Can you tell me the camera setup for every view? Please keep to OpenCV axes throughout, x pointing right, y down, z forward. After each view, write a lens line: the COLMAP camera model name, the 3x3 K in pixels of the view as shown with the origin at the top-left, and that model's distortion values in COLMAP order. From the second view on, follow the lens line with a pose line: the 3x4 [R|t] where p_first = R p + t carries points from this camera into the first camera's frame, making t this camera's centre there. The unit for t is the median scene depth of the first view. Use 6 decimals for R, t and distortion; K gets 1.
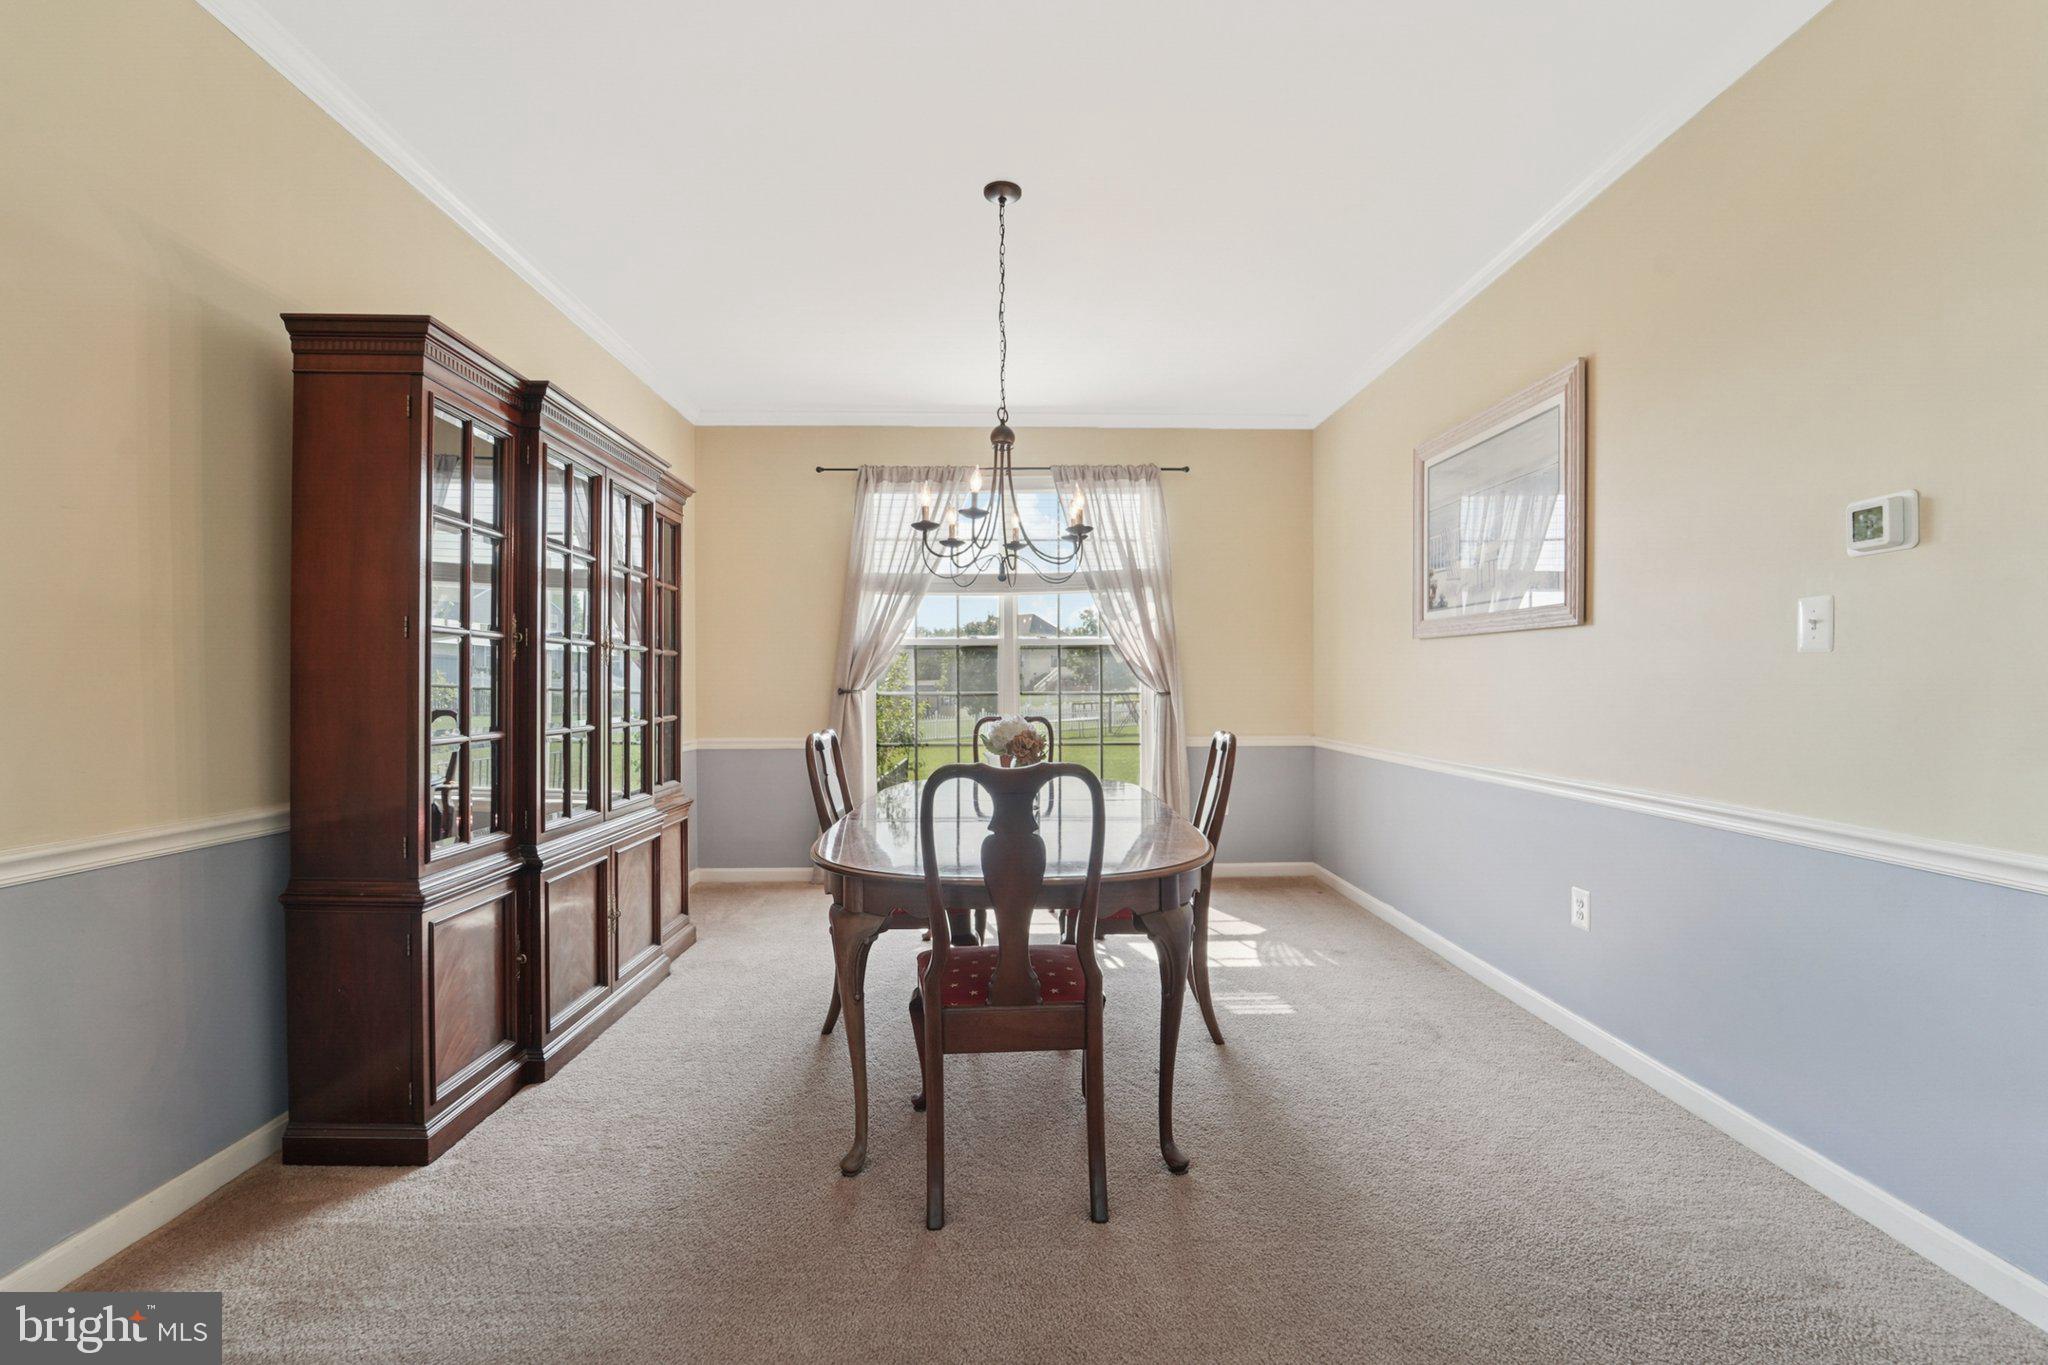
lens RADIAL K [[836.9, 0, 1028.0], [0, 836.9, 684.4], [0, 0, 1]] dist [-0.014246, -0.000003]
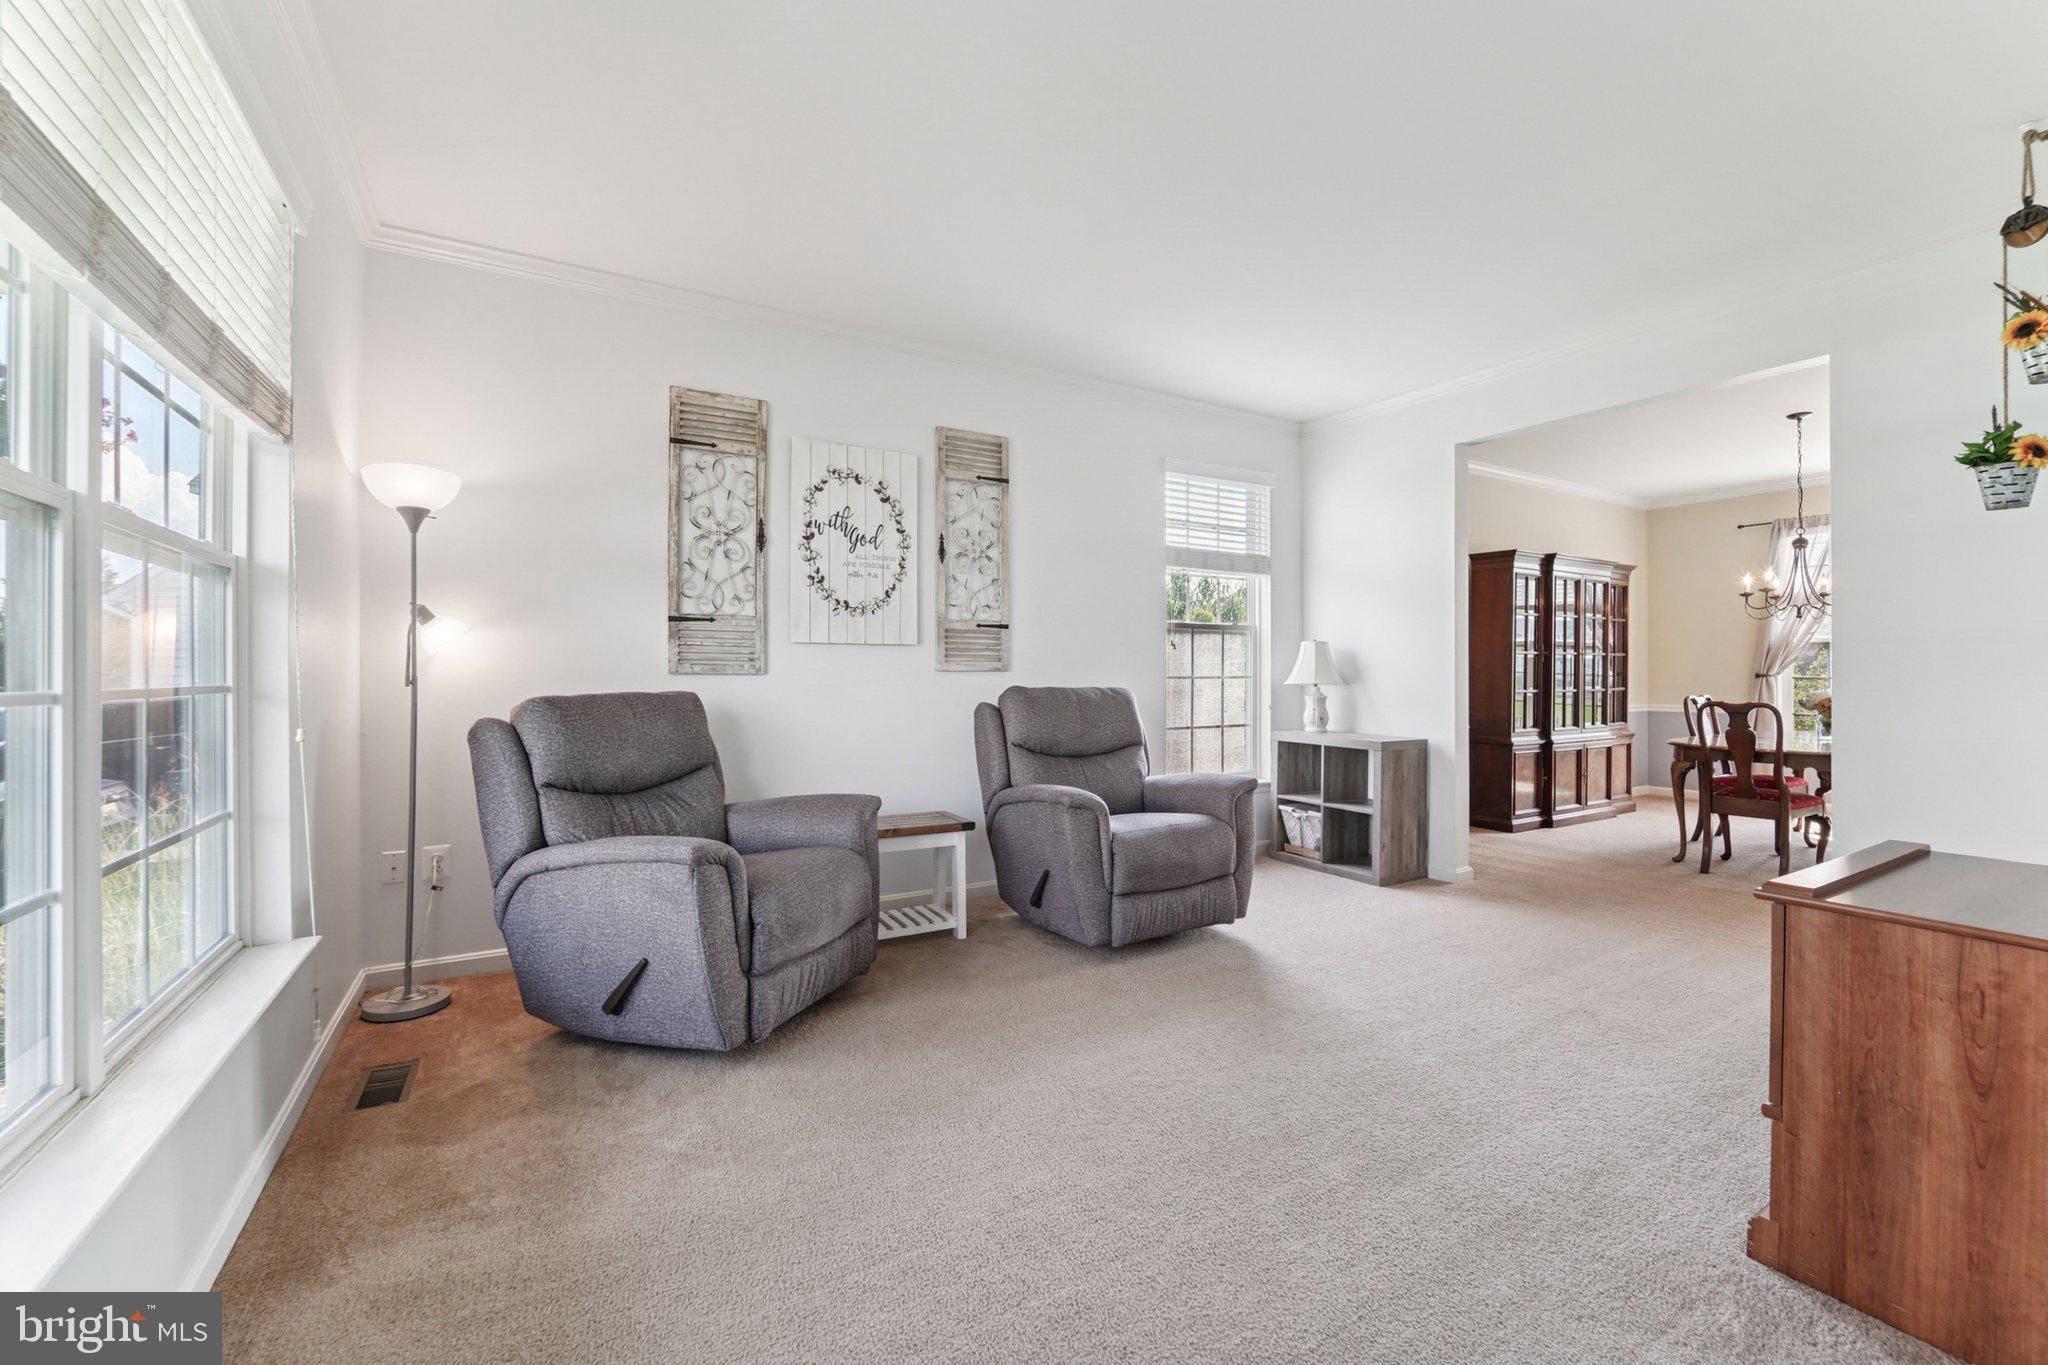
lens RADIAL K [[836.9, 0, 1028.0], [0, 836.9, 684.4], [0, 0, 1]] dist [-0.014246, -0.000003]
pose [[0.470823, 0.015997, -0.882083, 0.769354], [0.001683, 0.999817, 0.019031, -0.009703], [0.882226, -0.010445, 0.470710, -1.376104]]
